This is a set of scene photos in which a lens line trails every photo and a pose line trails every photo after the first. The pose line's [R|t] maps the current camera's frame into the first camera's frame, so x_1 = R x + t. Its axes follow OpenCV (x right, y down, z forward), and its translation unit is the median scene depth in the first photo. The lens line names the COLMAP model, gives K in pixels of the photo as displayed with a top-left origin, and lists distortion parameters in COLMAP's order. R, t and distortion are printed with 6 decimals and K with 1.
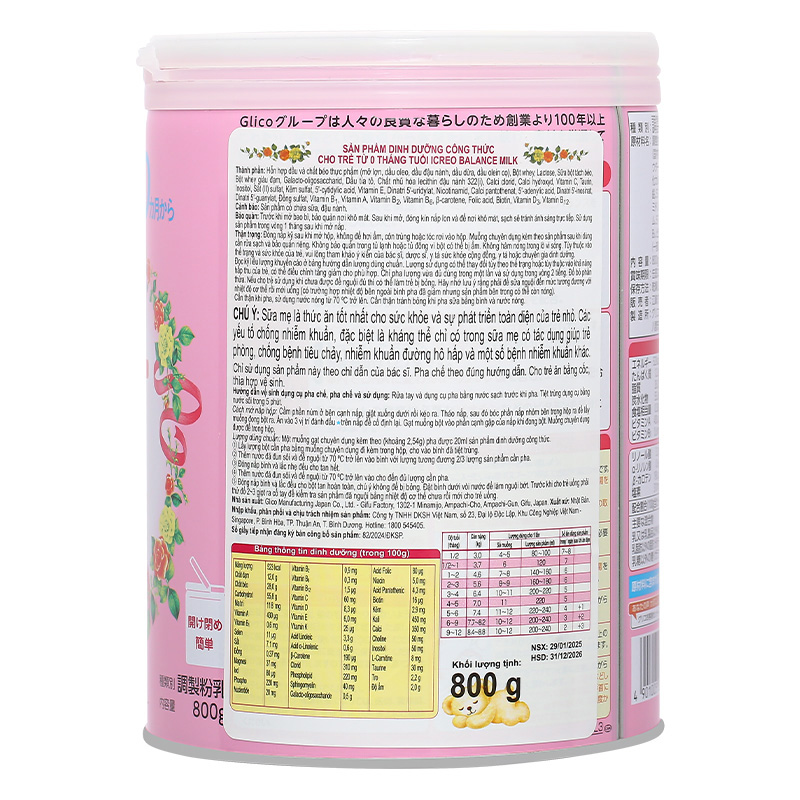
lens RADIAL K [[3874.3, 0, 401.8], [0, 3874.3, 434.2], [0, 0, 1]] dist [0.504823, 2.497821]
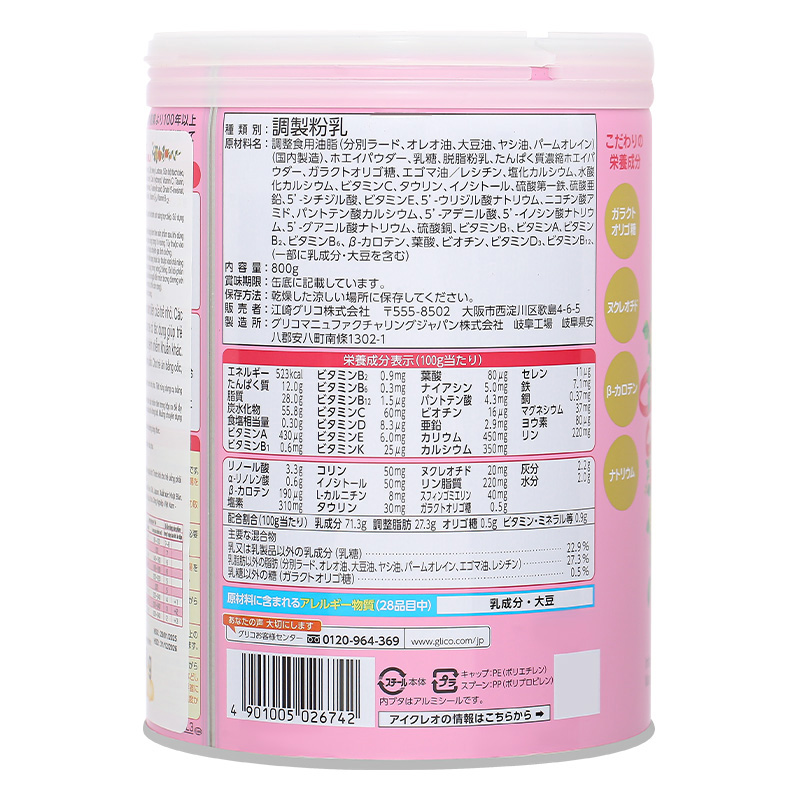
lens RADIAL K [[3874.3, 0, 401.8], [0, 3874.3, 434.2], [0, 0, 1]] dist [0.504823, 2.497821]
pose [[-0.149386, 0.084037, -0.985201, 1.050108], [-0.084009, 0.991700, 0.097330, -0.104241], [0.985204, 0.097306, -0.141086, 1.219609]]
